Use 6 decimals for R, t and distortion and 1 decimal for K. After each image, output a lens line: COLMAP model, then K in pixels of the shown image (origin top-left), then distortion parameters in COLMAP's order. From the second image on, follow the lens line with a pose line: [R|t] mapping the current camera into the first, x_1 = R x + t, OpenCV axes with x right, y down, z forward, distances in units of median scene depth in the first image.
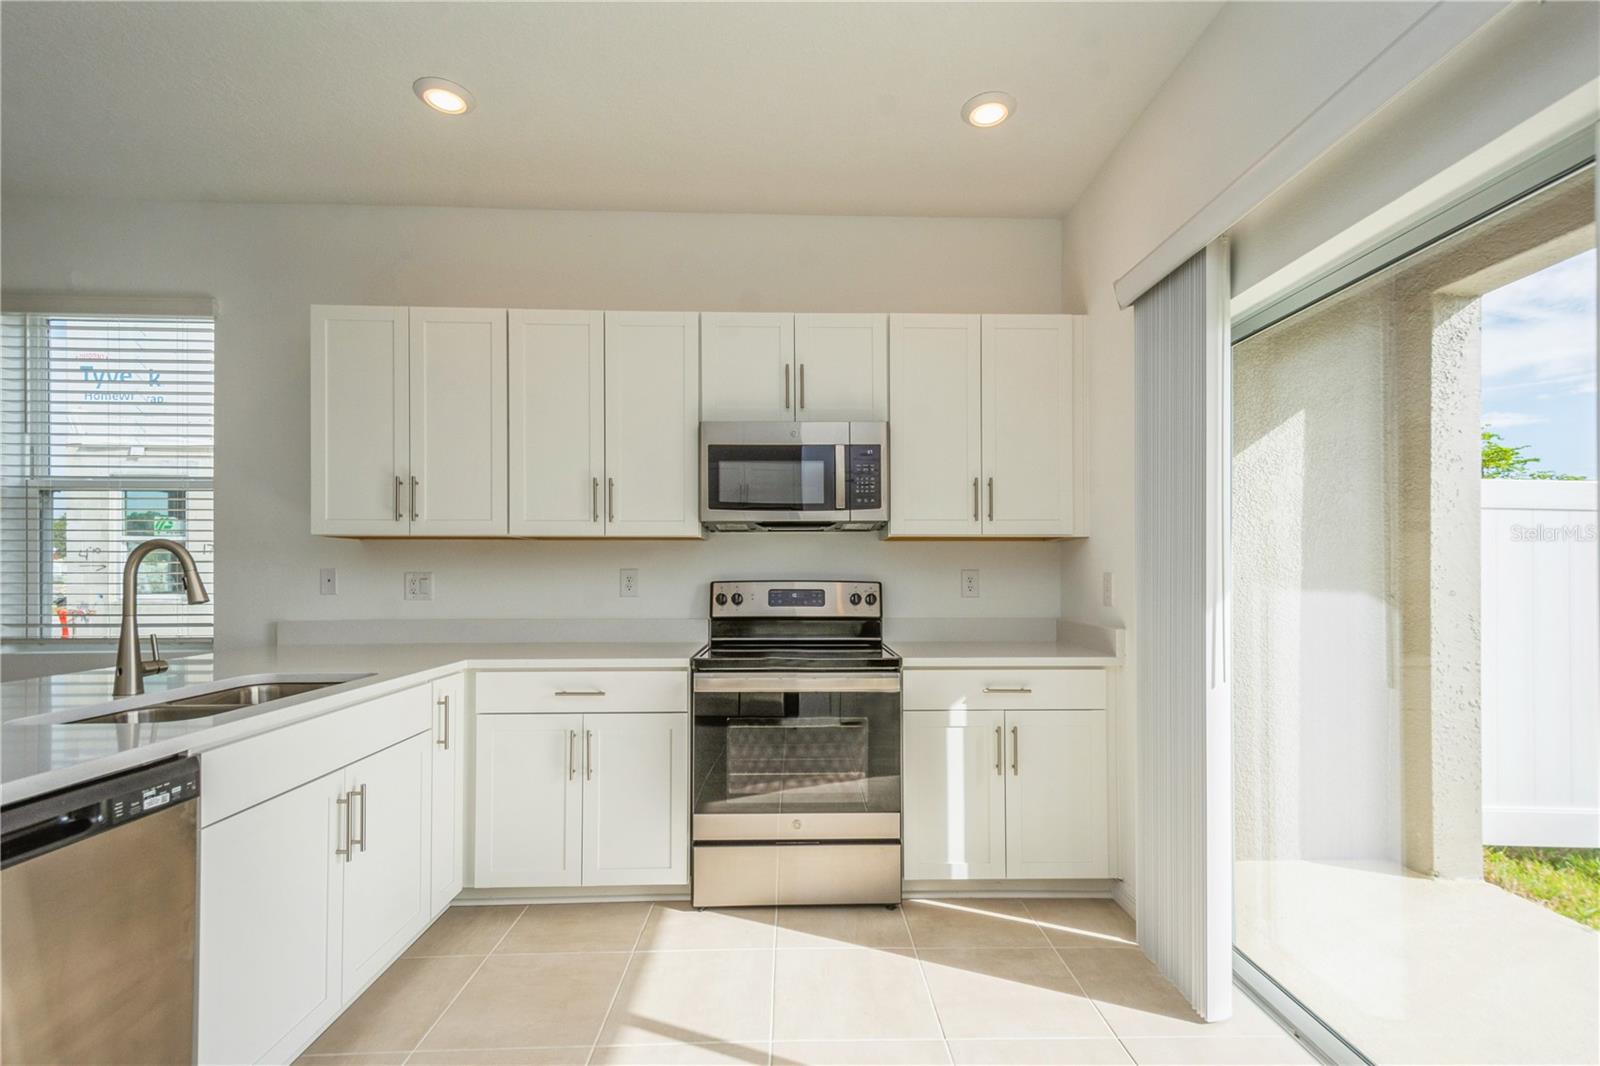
lens RADIAL K [[714.7, 0, 806.4], [0, 714.7, 575.5], [0, 0, 1]] dist [0.016789, -0.000173]
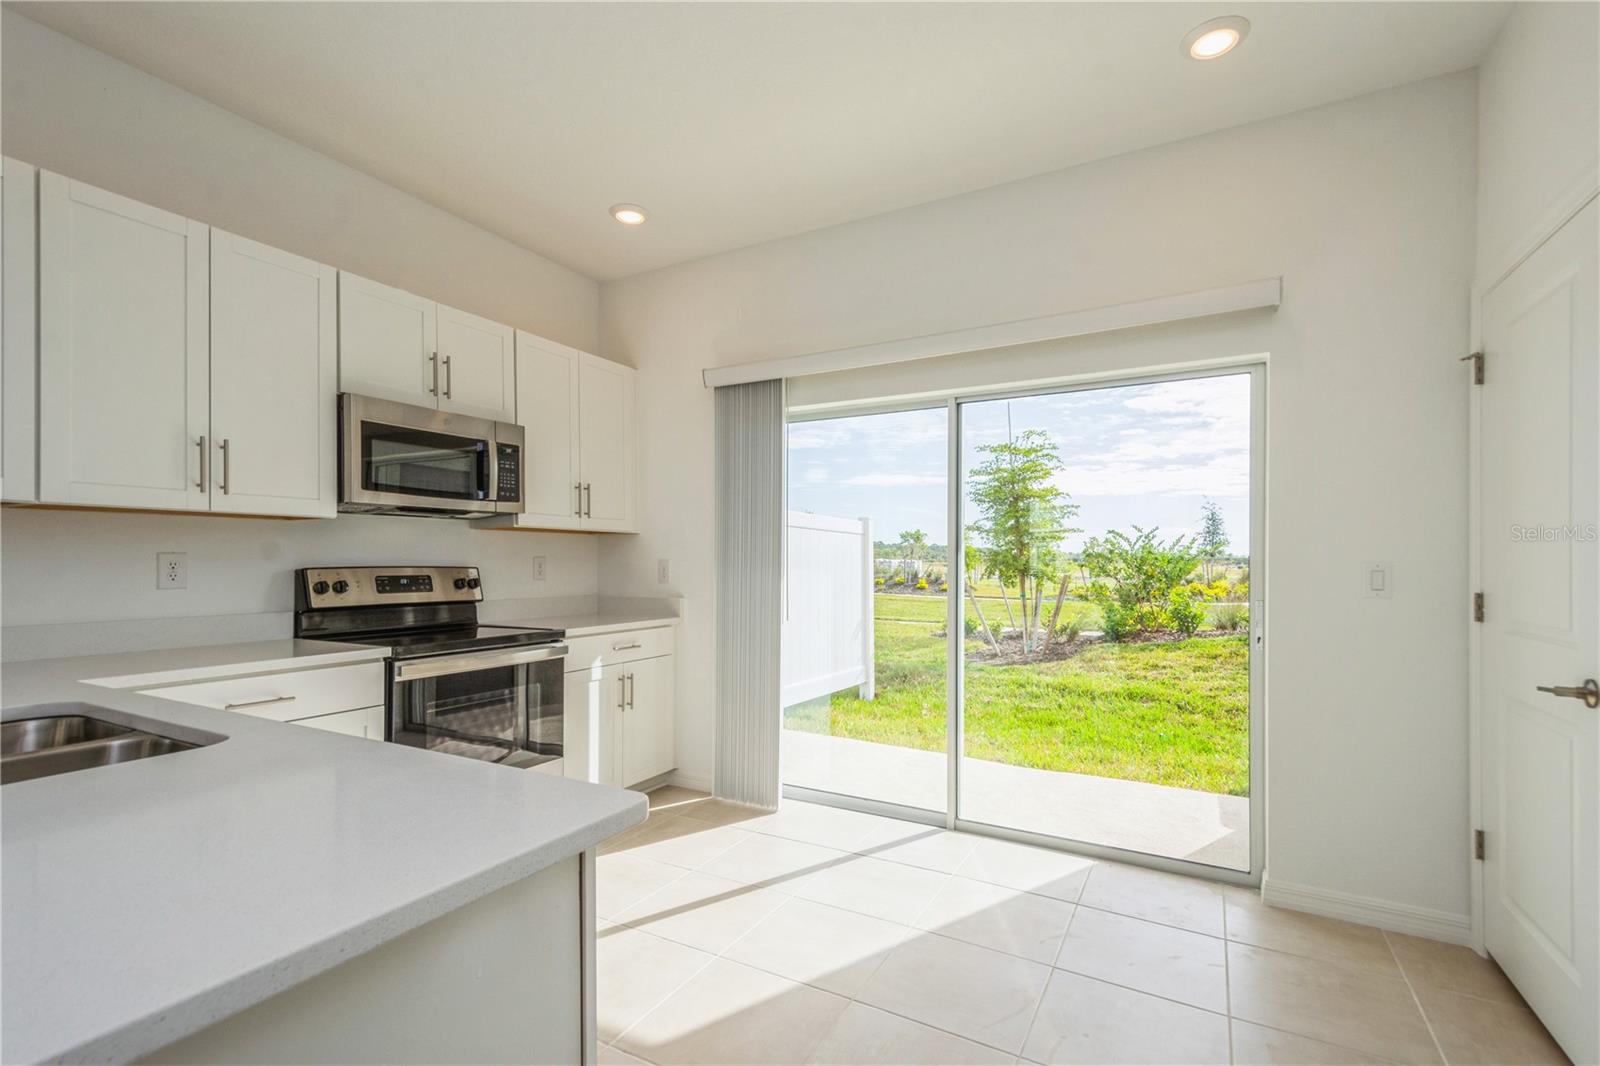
lens RADIAL K [[714.7, 0, 806.4], [0, 714.7, 575.5], [0, 0, 1]] dist [0.016789, -0.000173]
pose [[0.518657, -0.015227, 0.854847, -0.628354], [-0.001873, 0.999819, 0.018946, -0.000152], [-0.854980, -0.011428, 0.518535, 0.018187]]
